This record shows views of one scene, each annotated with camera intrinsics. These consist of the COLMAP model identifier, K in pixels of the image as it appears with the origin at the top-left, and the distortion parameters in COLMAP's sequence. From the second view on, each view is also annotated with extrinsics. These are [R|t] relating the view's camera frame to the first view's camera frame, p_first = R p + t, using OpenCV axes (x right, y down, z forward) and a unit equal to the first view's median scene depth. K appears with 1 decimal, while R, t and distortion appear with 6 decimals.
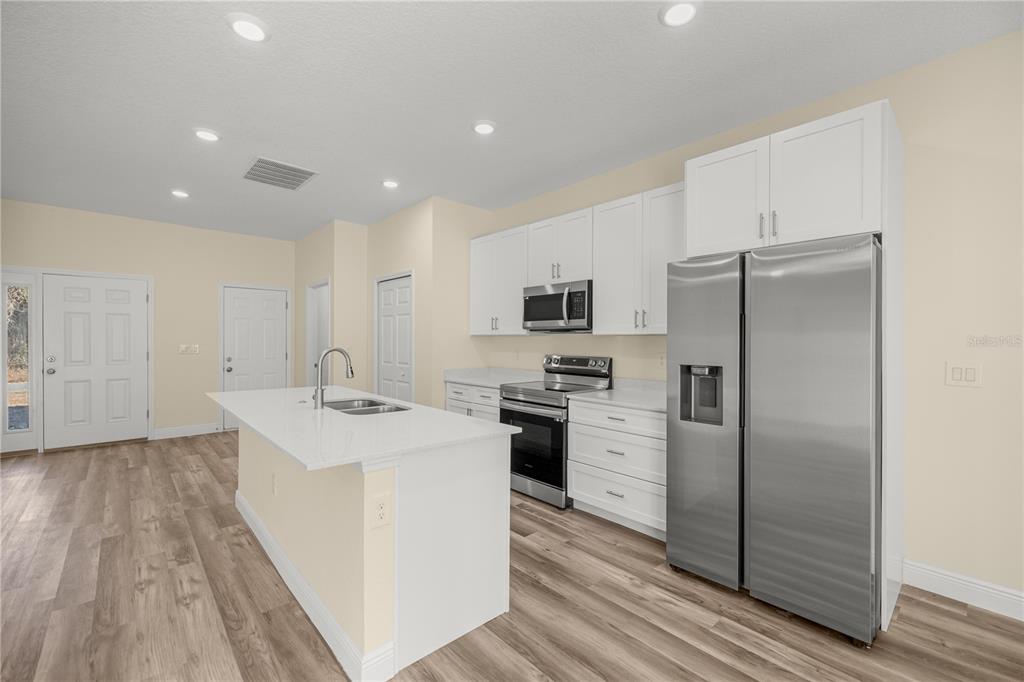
lens RADIAL K [[431.0, 0, 513.7], [0, 431.0, 340.7], [0, 0, 1]] dist [0.000926, -0.000014]
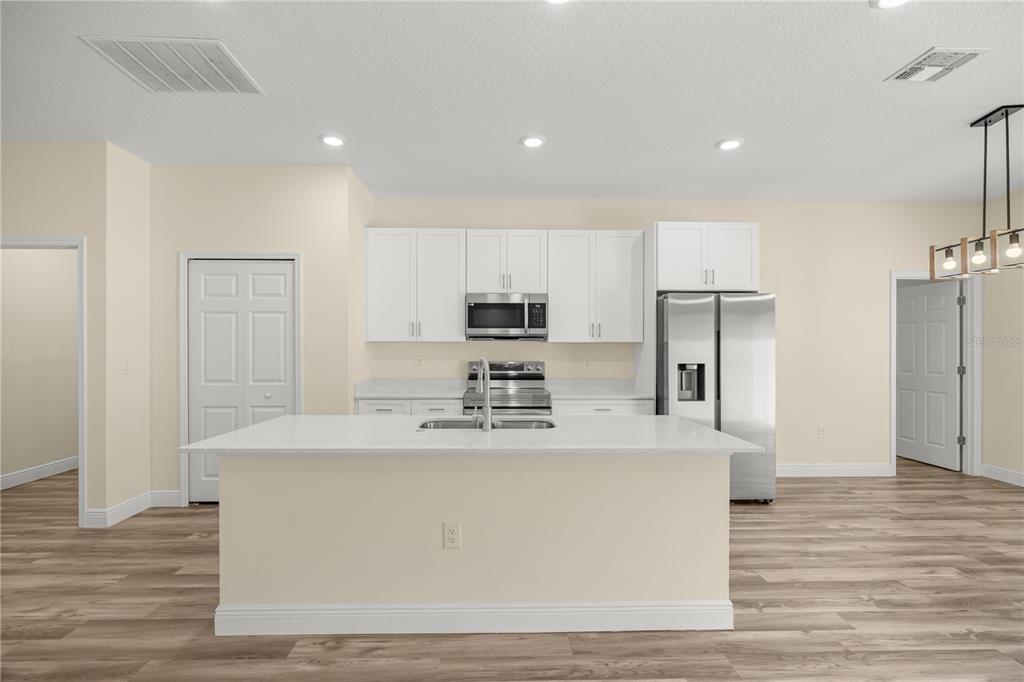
lens RADIAL K [[465.4, 0, 506.7], [0, 465.4, 349.1], [0, 0, 1]] dist [-0.002055, -0.000175]
pose [[0.648683, -0.008054, 0.761016, -0.832784], [0.002655, 0.999962, 0.008320, -0.006401], [-0.761054, -0.003376, 0.648680, 0.285601]]
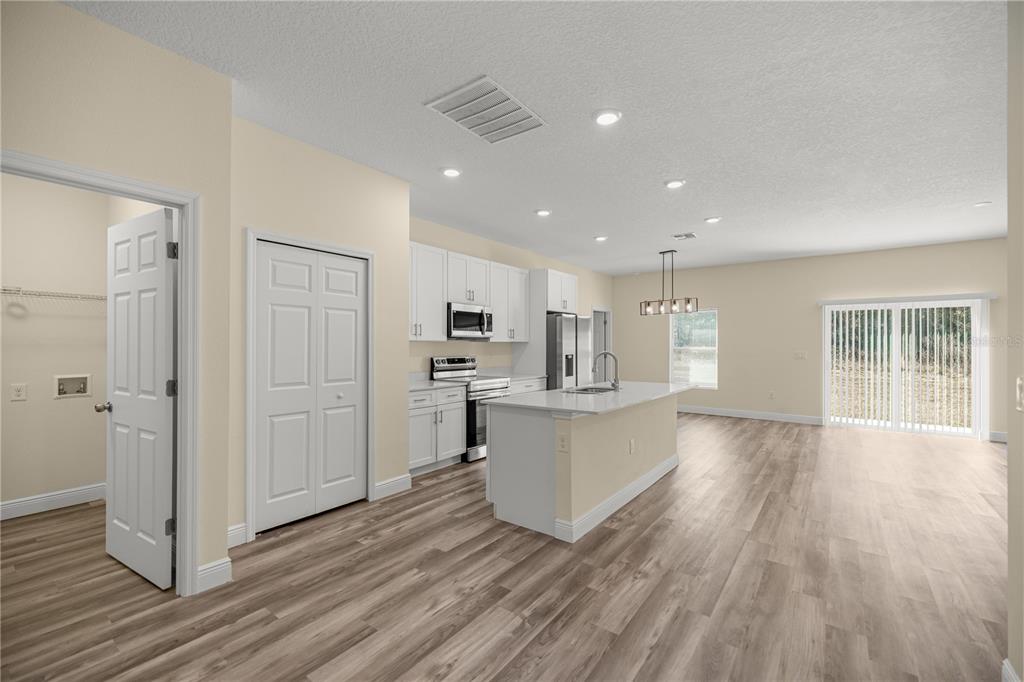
lens RADIAL K [[431.0, 0, 513.7], [0, 431.0, 340.7], [0, 0, 1]] dist [0.000926, -0.000014]
pose [[-0.191301, 0.005896, 0.981514, -1.403383], [0.000171, 0.999982, -0.005973, -0.008400], [-0.981531, -0.000975, -0.191299, 1.230704]]
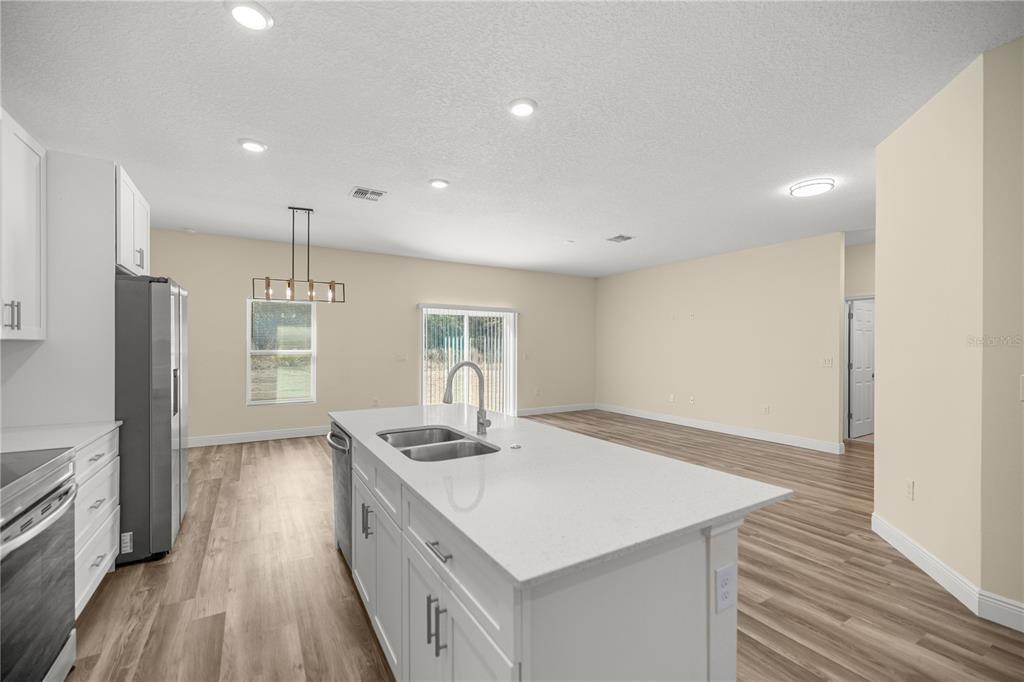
lens RADIAL K [[431.0, 0, 513.7], [0, 431.0, 340.7], [0, 0, 1]] dist [0.000926, -0.000014]
pose [[-0.982277, -0.001971, 0.187425, -0.497839], [-0.003904, 0.999943, -0.009942, -0.009306], [-0.187395, -0.010497, -0.982229, 1.347699]]
